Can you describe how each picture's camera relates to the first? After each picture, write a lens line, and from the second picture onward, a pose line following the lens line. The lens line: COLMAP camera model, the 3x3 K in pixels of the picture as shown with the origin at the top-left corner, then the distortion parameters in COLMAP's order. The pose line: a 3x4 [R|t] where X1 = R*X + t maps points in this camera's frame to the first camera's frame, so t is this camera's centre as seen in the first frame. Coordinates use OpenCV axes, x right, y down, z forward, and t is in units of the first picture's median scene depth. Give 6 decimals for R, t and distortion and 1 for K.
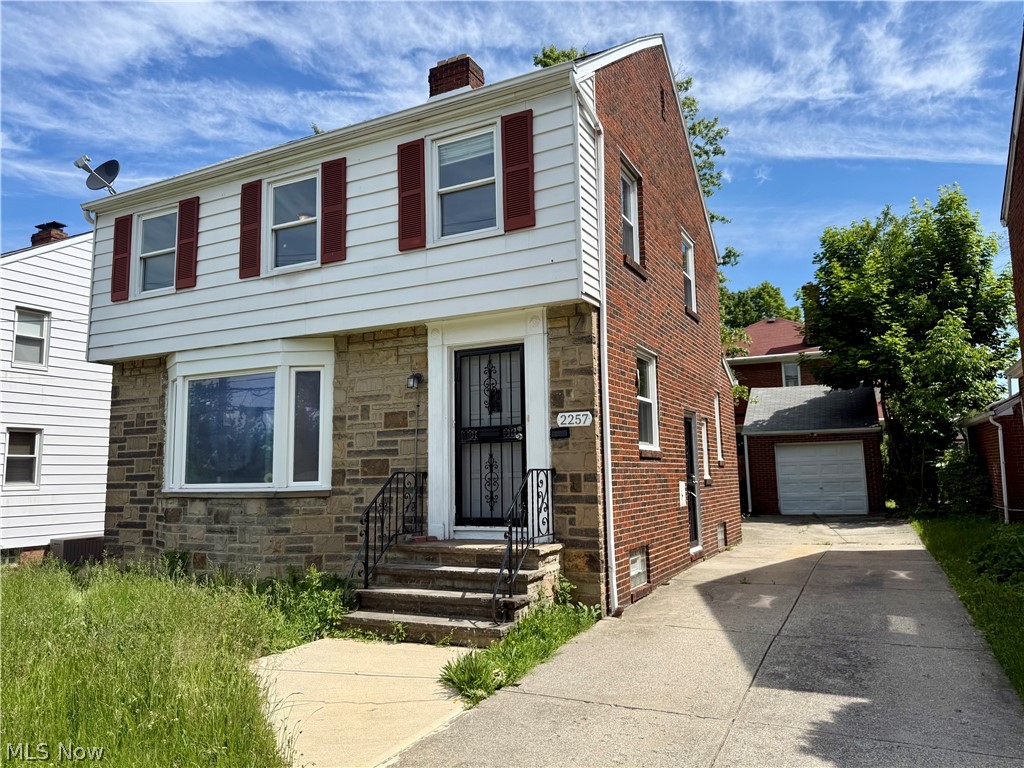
lens RADIAL K [[721.1, 0, 534.7], [0, 721.1, 377.4], [0, 0, 1]] dist [0.041103, -0.029124]
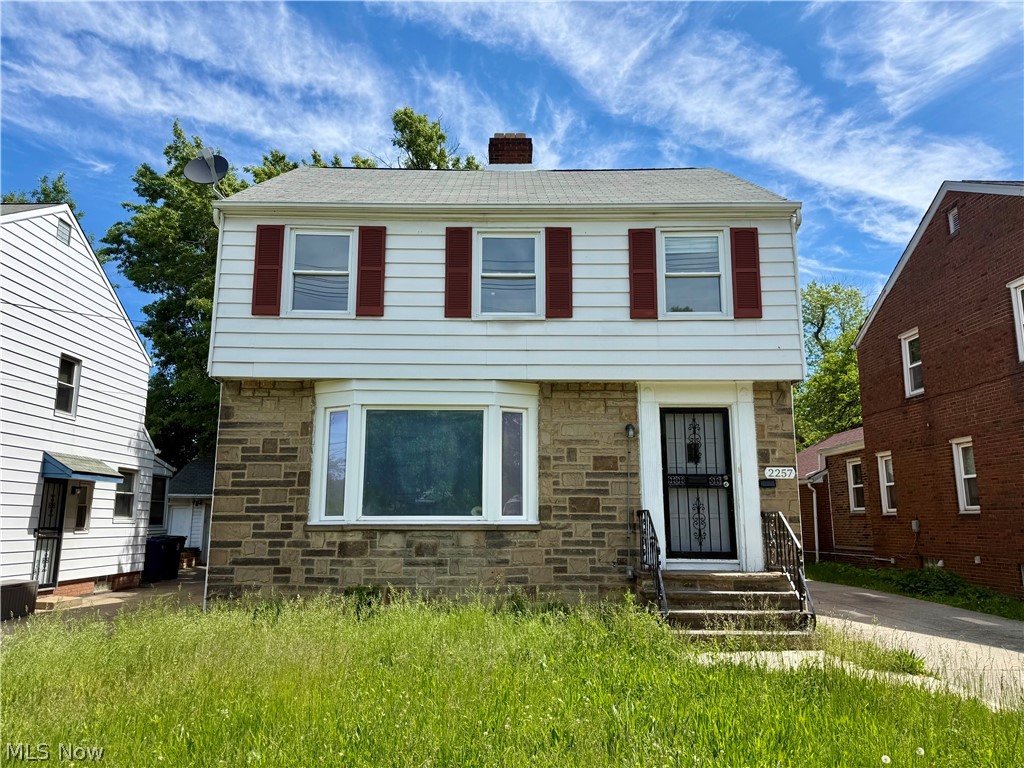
lens RADIAL K [[721.1, 0, 514.7], [0, 721.1, 379.6], [0, 0, 1]] dist [0.041103, -0.029124]
pose [[0.895922, 0.107825, 0.430927, -0.766538], [-0.077541, 0.993160, -0.087292, 0.035706], [-0.437392, 0.044793, 0.898155, 0.037675]]
